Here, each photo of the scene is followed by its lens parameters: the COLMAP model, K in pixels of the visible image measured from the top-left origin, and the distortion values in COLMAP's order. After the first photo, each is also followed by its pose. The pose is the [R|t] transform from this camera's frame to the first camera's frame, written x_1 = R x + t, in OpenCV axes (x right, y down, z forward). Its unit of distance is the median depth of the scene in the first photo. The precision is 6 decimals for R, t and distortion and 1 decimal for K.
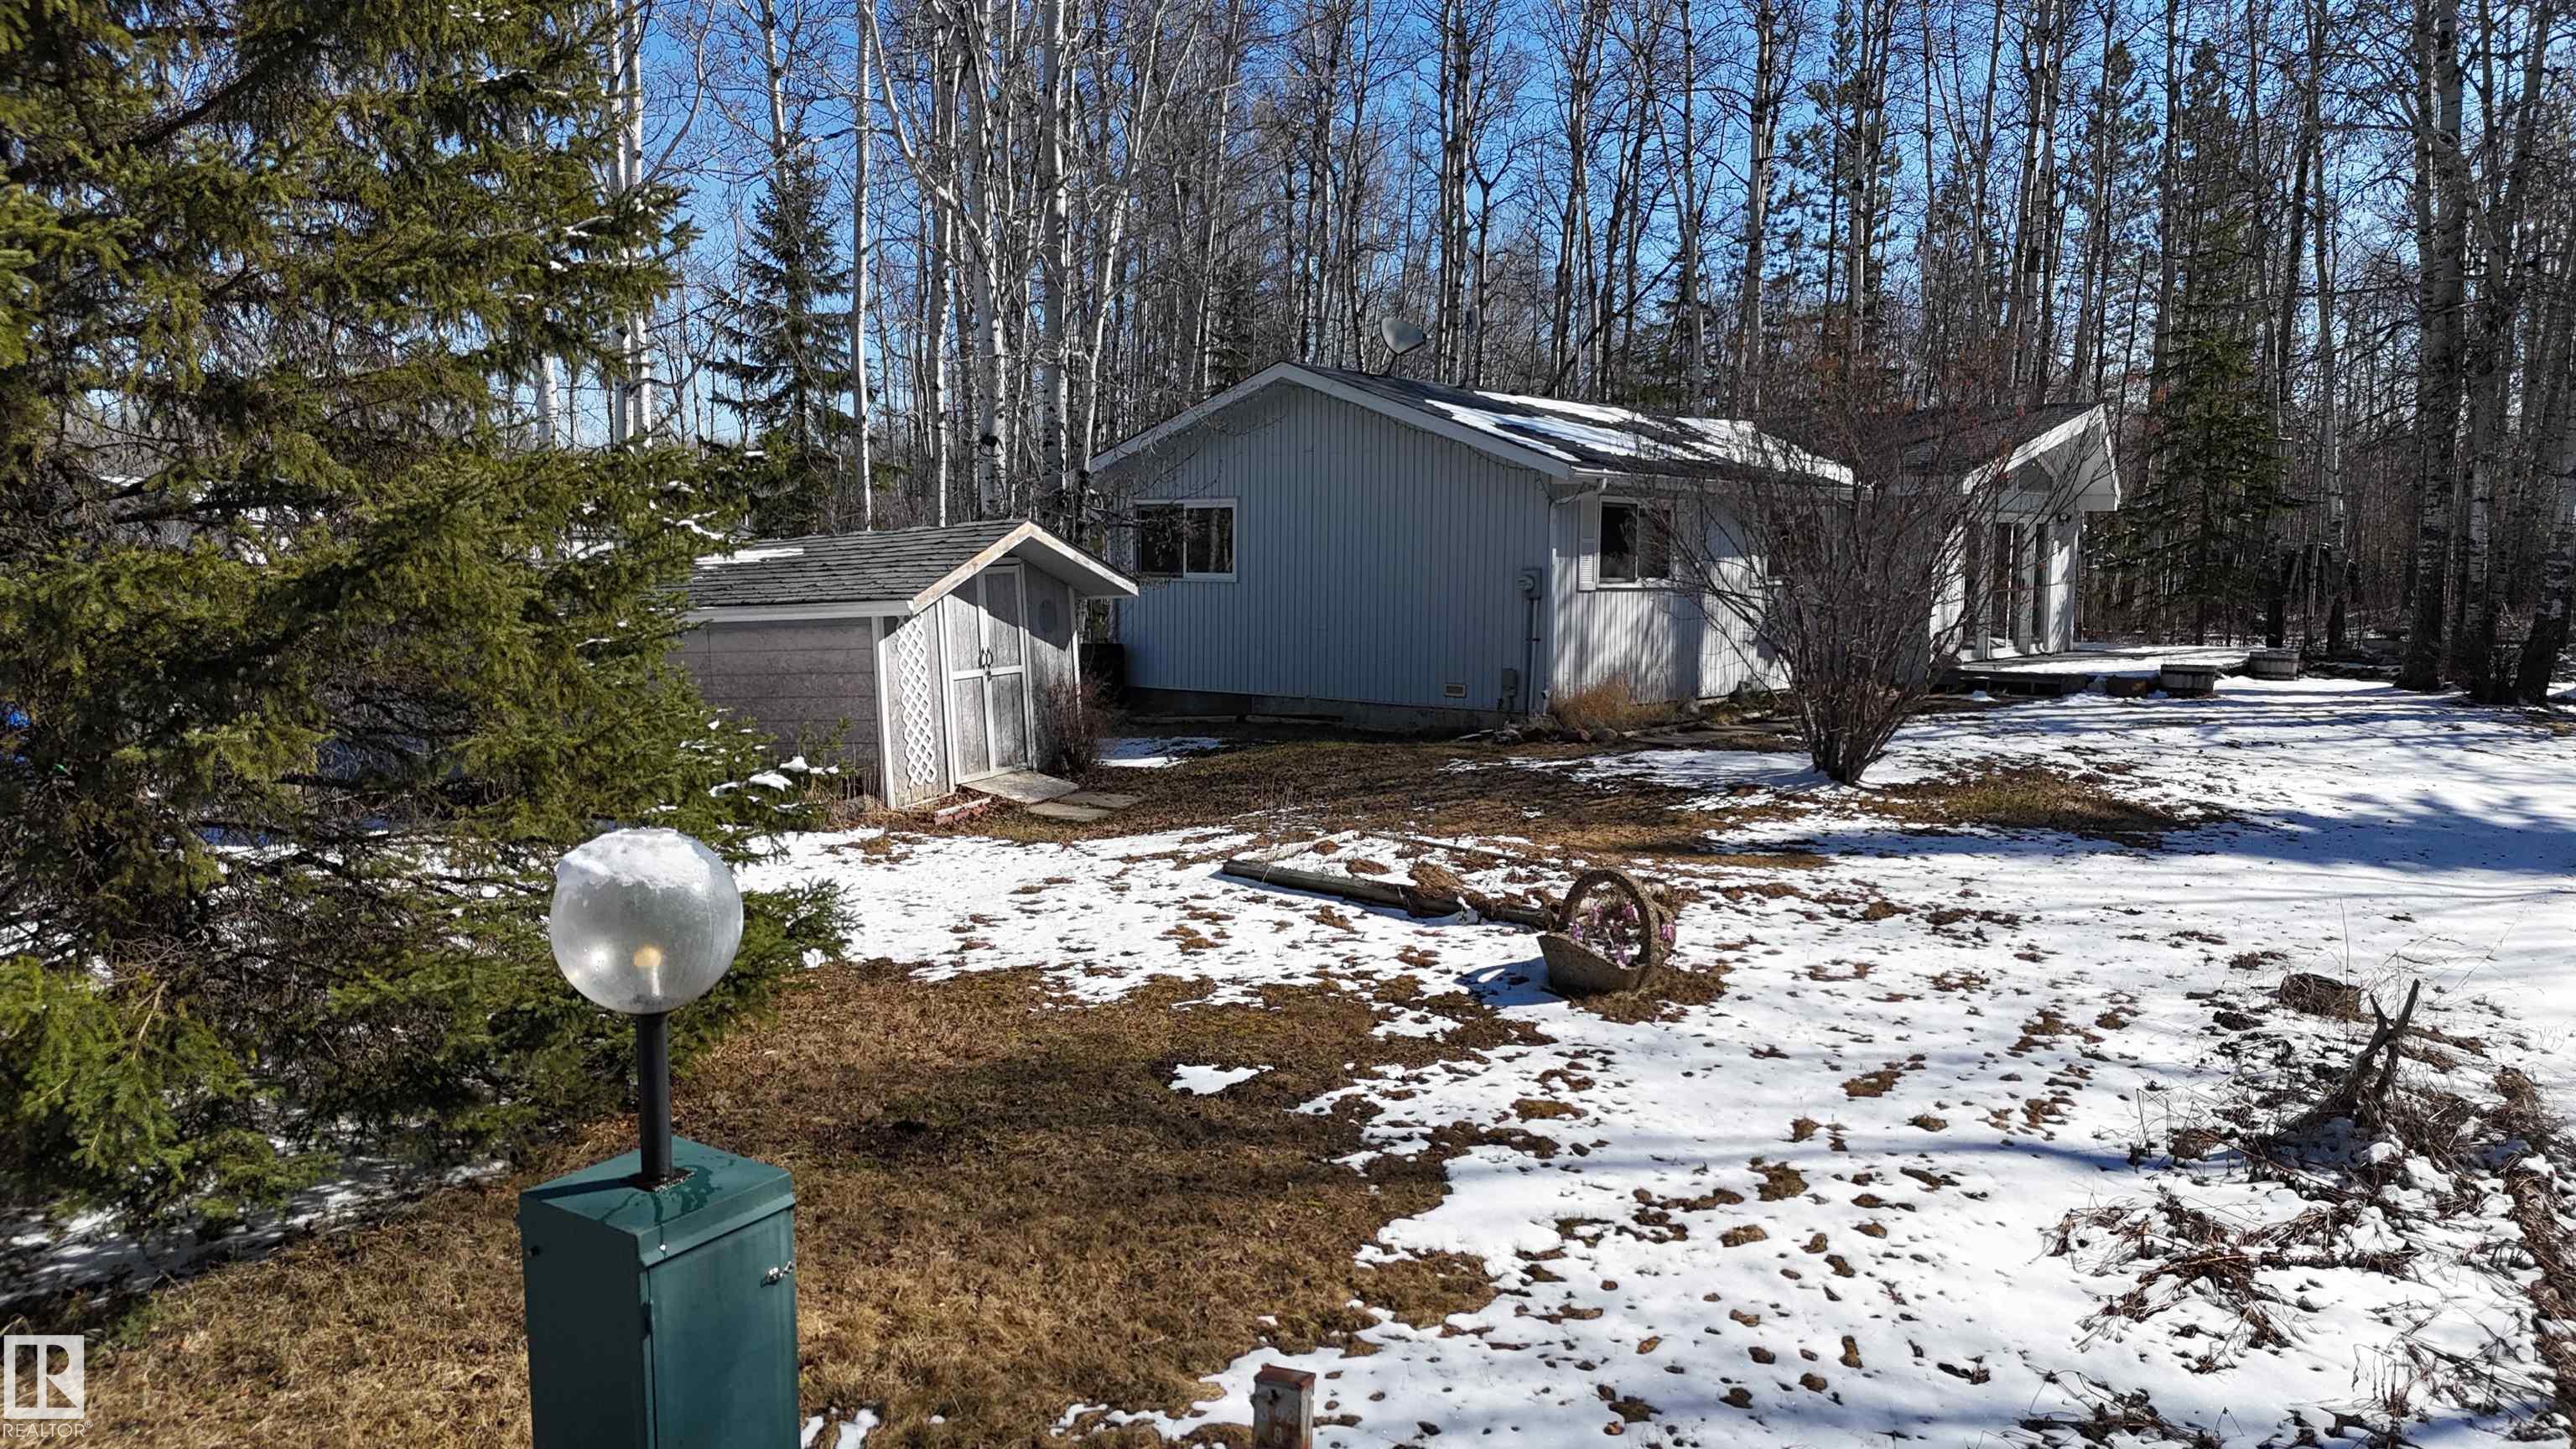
lens RADIAL K [[1885.9, 0, 1271.4], [0, 1885.9, 717.8], [0, 0, 1]] dist [0.088519, -0.091458]
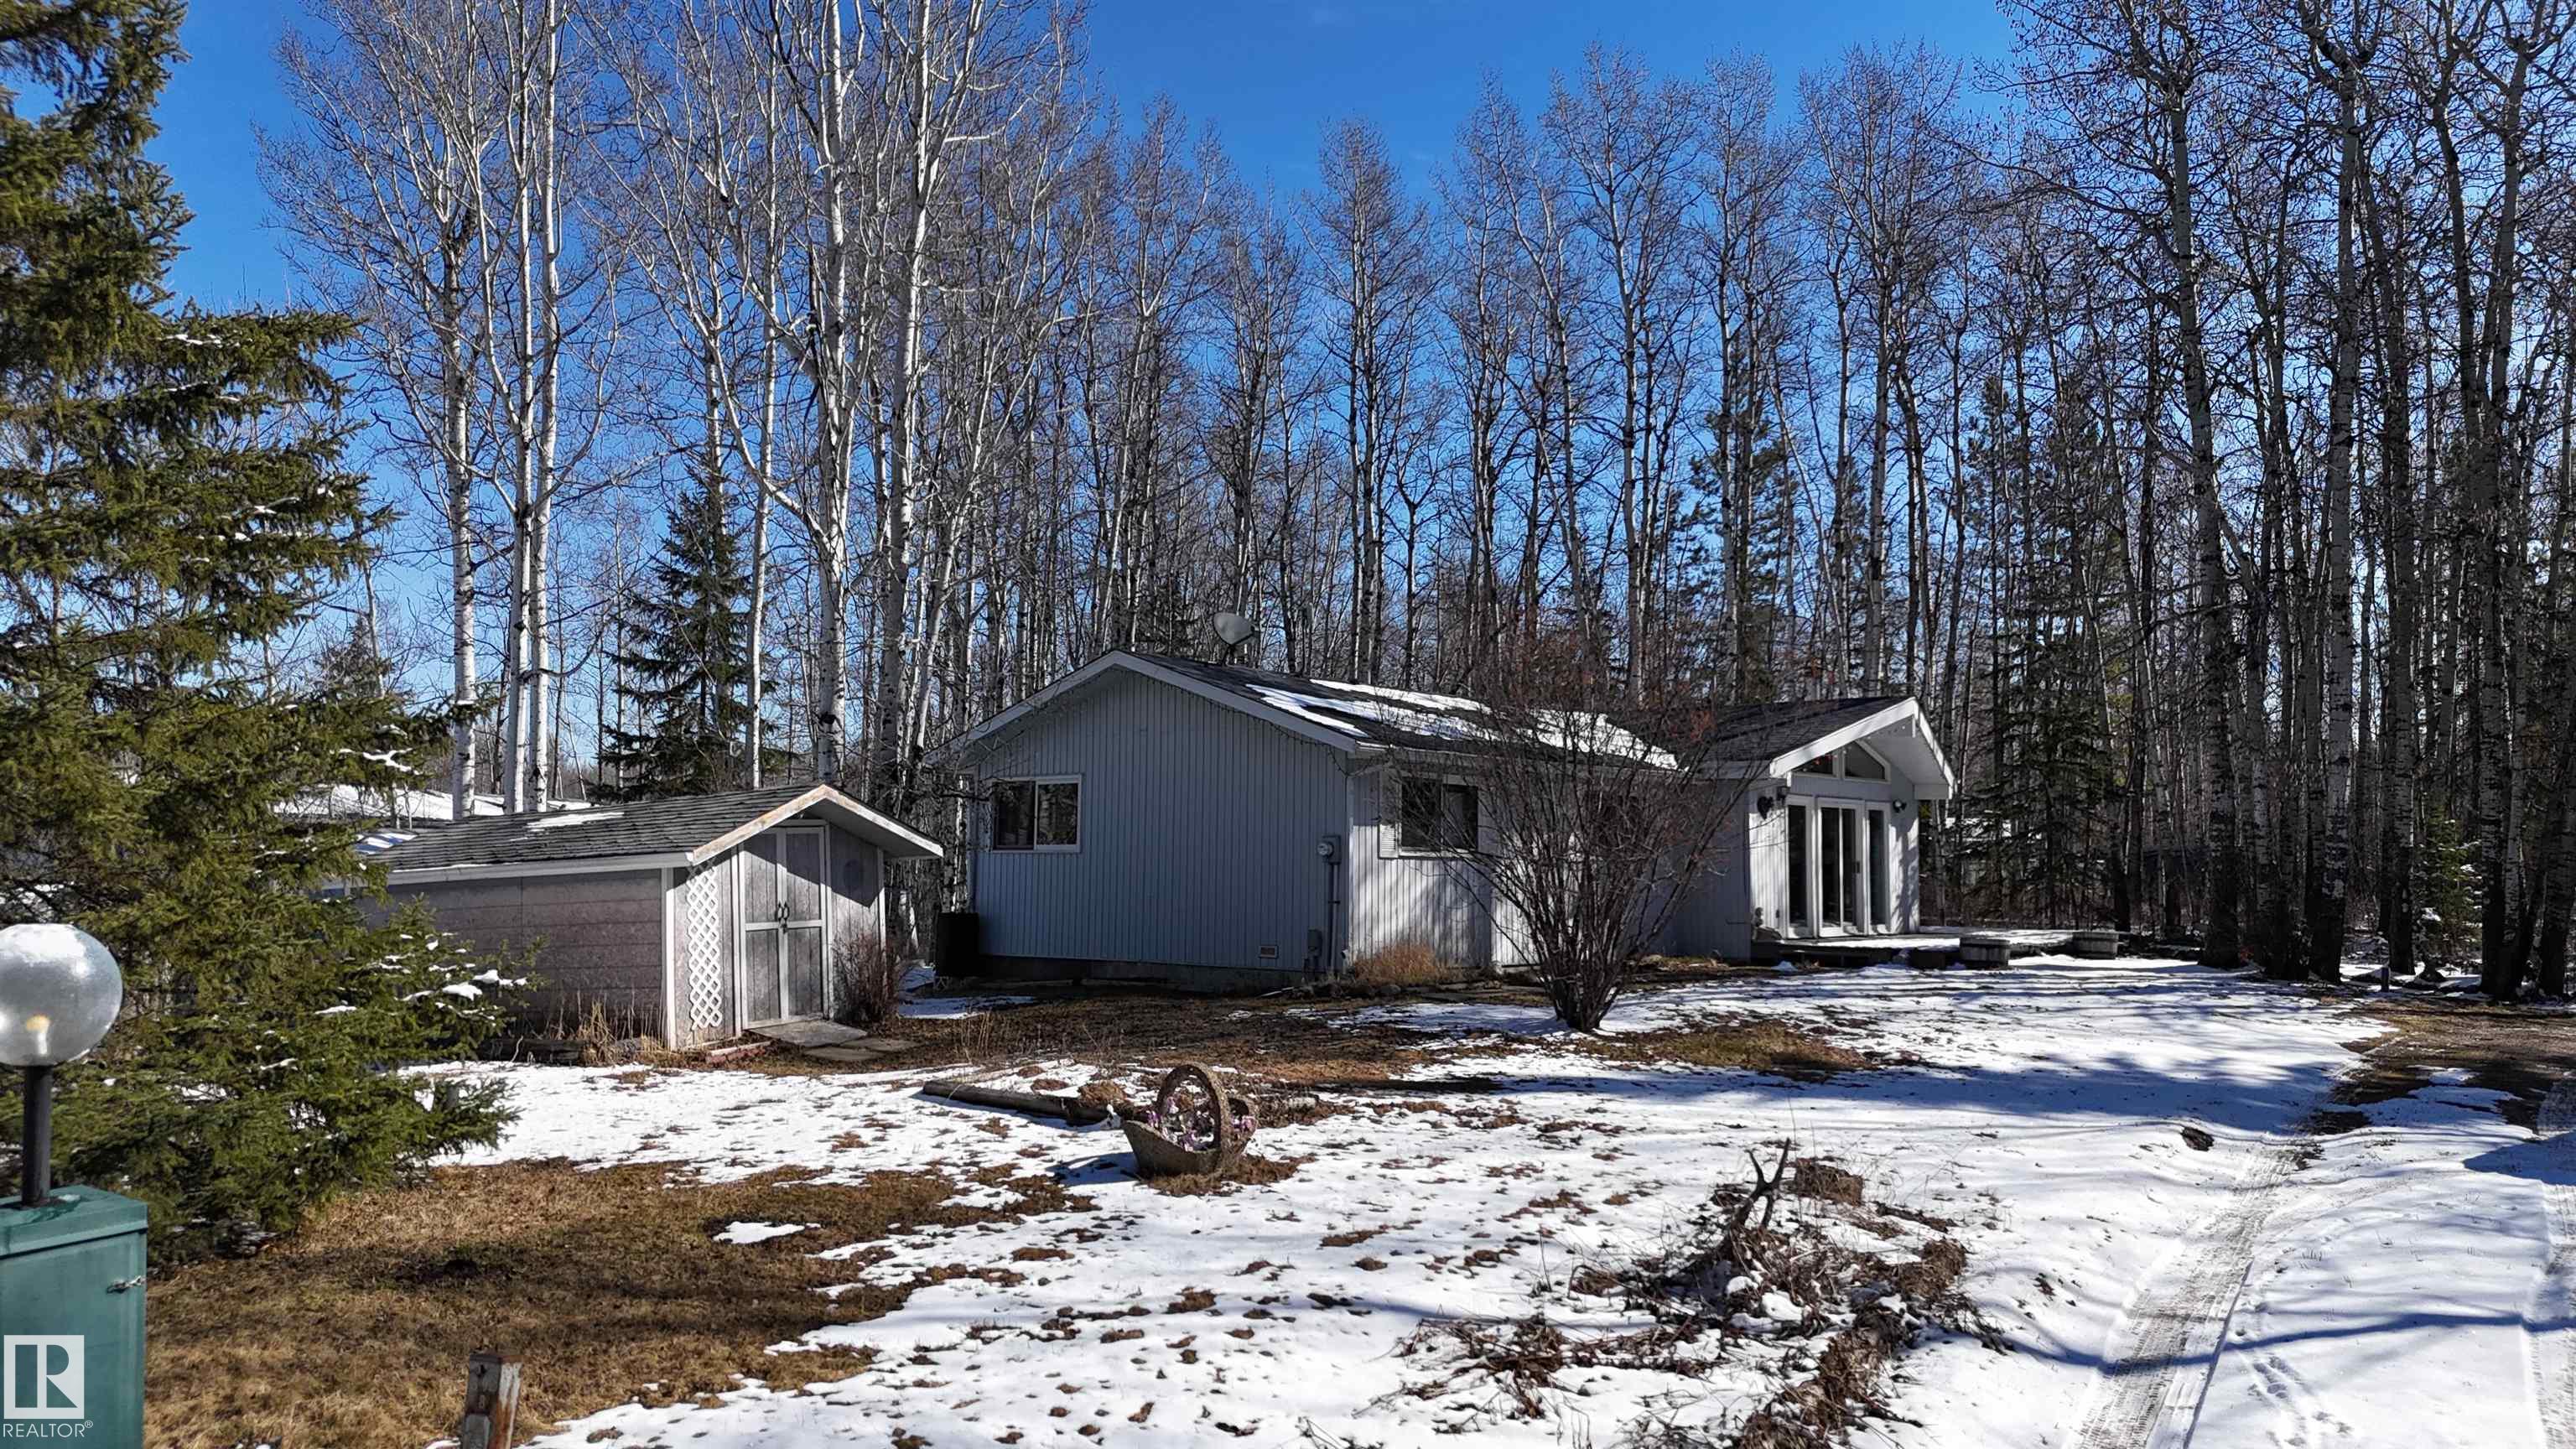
lens RADIAL K [[1885.9, 0, 1273.2], [0, 1885.9, 709.4], [0, 0, 1]] dist [0.088519, -0.091458]
pose [[0.999934, 0.001038, -0.011405, 0.144548], [-0.002939, 0.985782, -0.168005, 0.036665], [0.011069, 0.168028, 0.985720, -0.086244]]
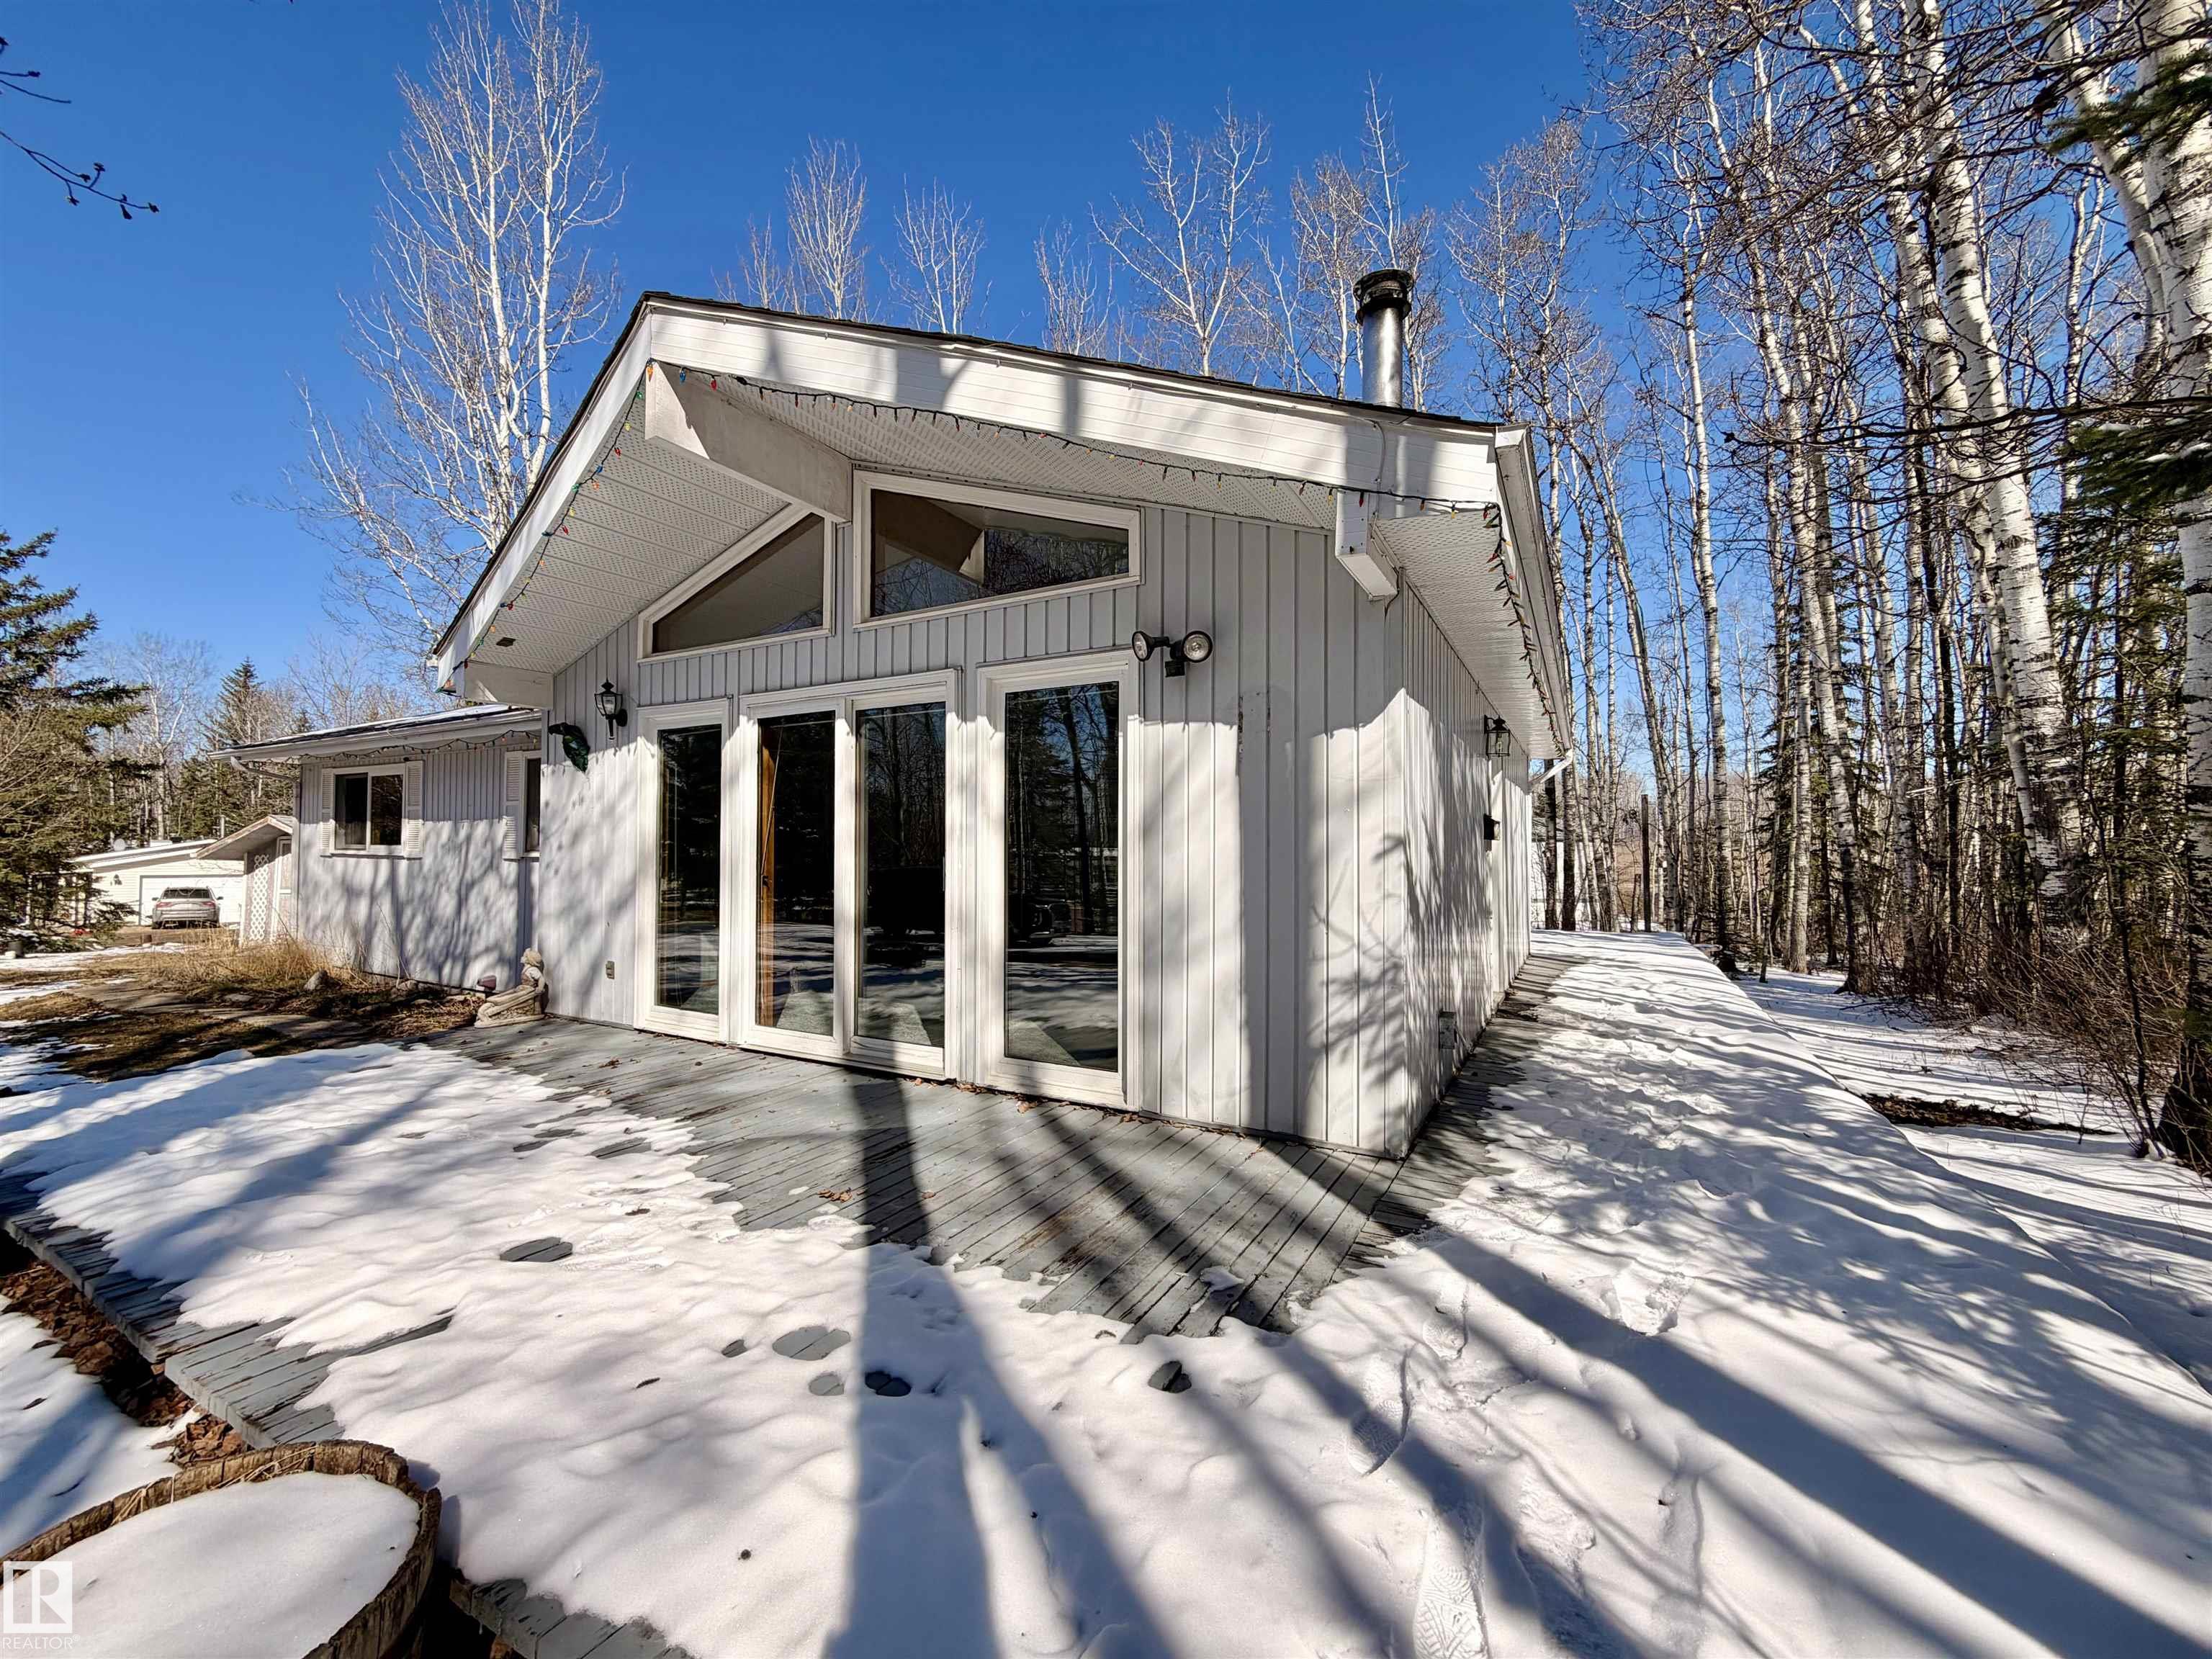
lens RADIAL K [[873.0, 0, 1111.6], [0, 873.0, 826.5], [0, 0, 1]] dist [0.000076, -0.000031]
pose [[0.183880, -0.034731, -0.982335, 0.944360], [-0.091021, 0.994480, -0.052198, -0.124228], [0.978725, 0.099011, 0.179704, 1.699733]]
